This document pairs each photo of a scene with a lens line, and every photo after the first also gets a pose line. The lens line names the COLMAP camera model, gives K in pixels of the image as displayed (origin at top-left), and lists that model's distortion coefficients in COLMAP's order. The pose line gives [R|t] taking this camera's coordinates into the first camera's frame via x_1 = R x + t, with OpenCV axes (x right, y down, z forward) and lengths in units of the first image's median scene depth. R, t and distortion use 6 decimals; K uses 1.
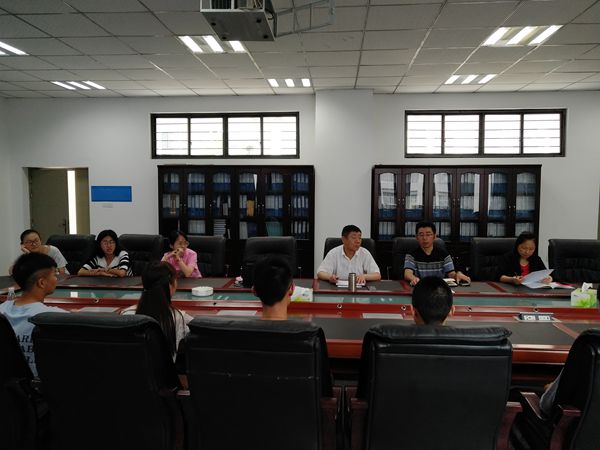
lens RADIAL K [[466.8, 0, 297.6], [0, 466.8, 226.6], [0, 0, 1]] dist [0.007279, 0.002354]
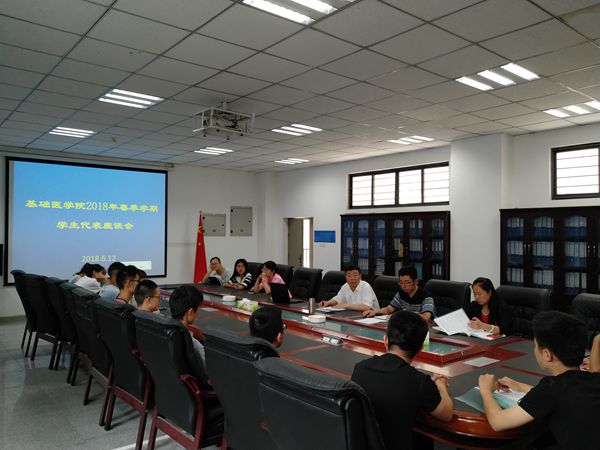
lens RADIAL K [[499.4, 0, 301.0], [0, 499.4, 223.5], [0, 0, 1]] dist [0.116420, -0.002974]
pose [[0.701244, -0.010510, -0.712844, 0.597221], [-0.060586, 0.995396, -0.074276, 0.001769], [0.710343, 0.095274, 0.697378, -0.033338]]
